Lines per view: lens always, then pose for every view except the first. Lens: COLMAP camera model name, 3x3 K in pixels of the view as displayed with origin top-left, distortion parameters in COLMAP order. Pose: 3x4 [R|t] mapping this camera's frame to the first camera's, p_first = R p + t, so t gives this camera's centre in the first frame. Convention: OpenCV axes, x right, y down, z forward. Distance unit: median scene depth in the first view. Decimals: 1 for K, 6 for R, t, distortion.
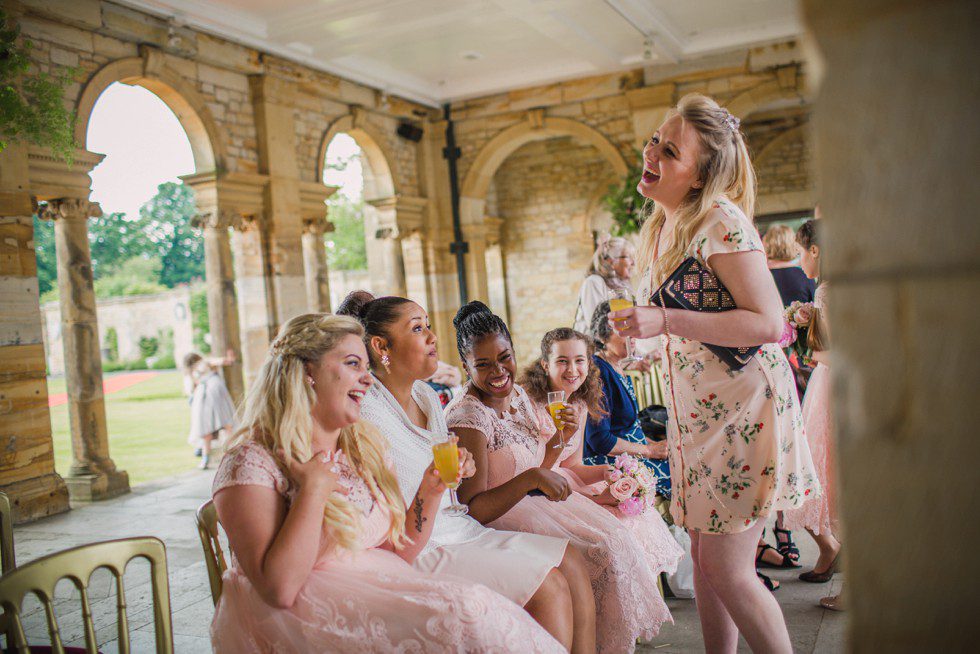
lens RADIAL K [[967.4, 0, 512.7], [0, 967.4, 323.2], [0, 0, 1]] dist [-0.123741, 0.161182]
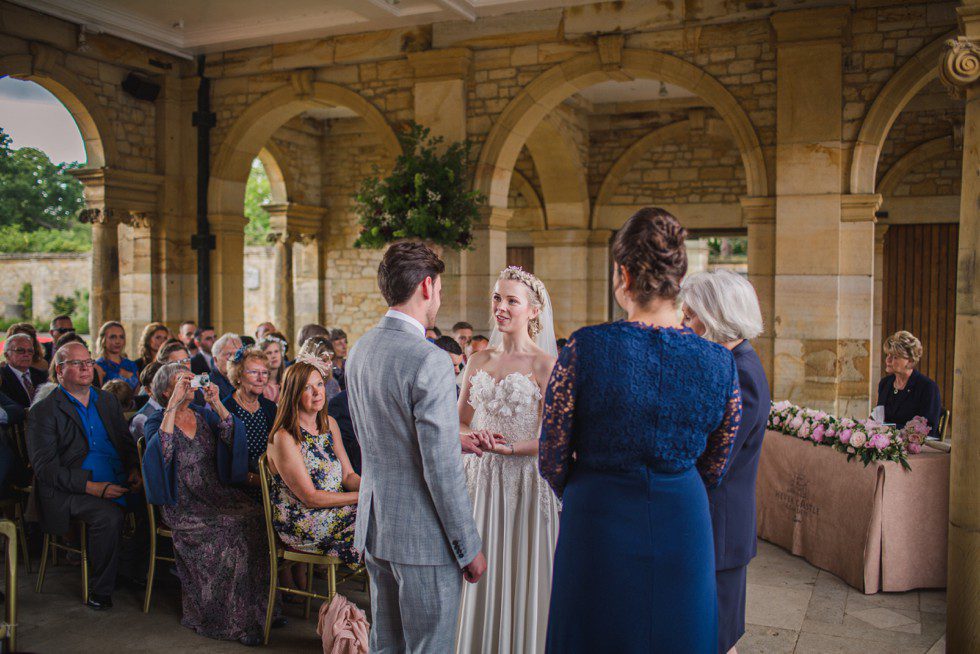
lens RADIAL K [[967.4, 0, 512.7], [0, 967.4, 323.2], [0, 0, 1]] dist [-0.123741, 0.161182]
pose [[0.996111, 0.087013, 0.013874, 0.199821], [-0.087203, 0.996096, 0.013737, -0.047878], [-0.012624, -0.014893, 0.999809, 0.239139]]
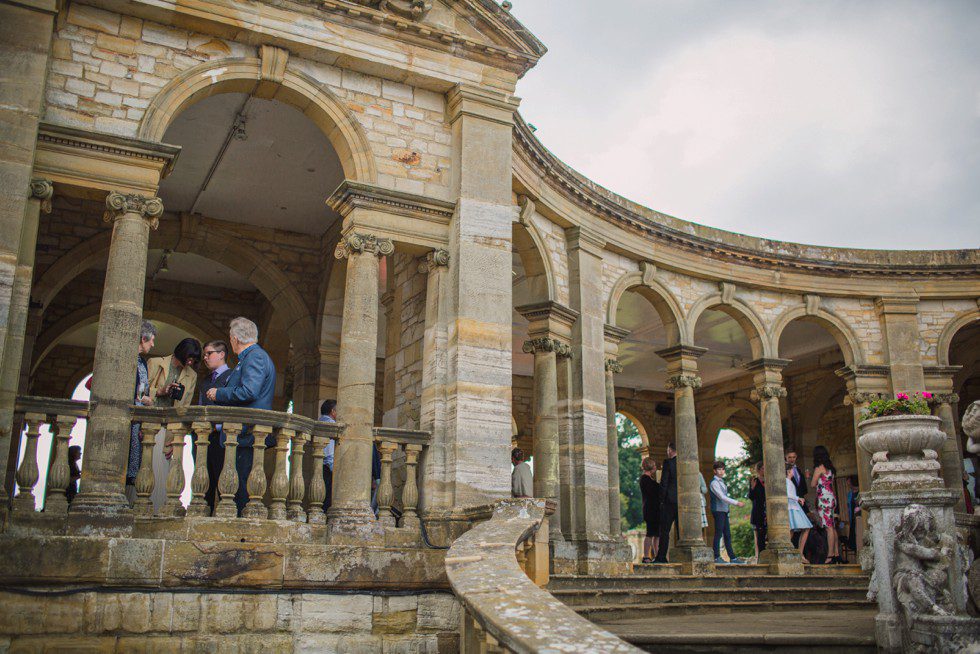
lens RADIAL K [[991.5, 0, 490.0], [0, 991.5, 327.0], [0, 0, 1]] dist [-0.015589, -0.011650]
pose [[0.784103, -0.085038, -0.614777, 0.784604], [-0.071494, 0.971598, -0.225580, 0.086214], [0.616499, 0.220831, 0.755753, -0.603921]]
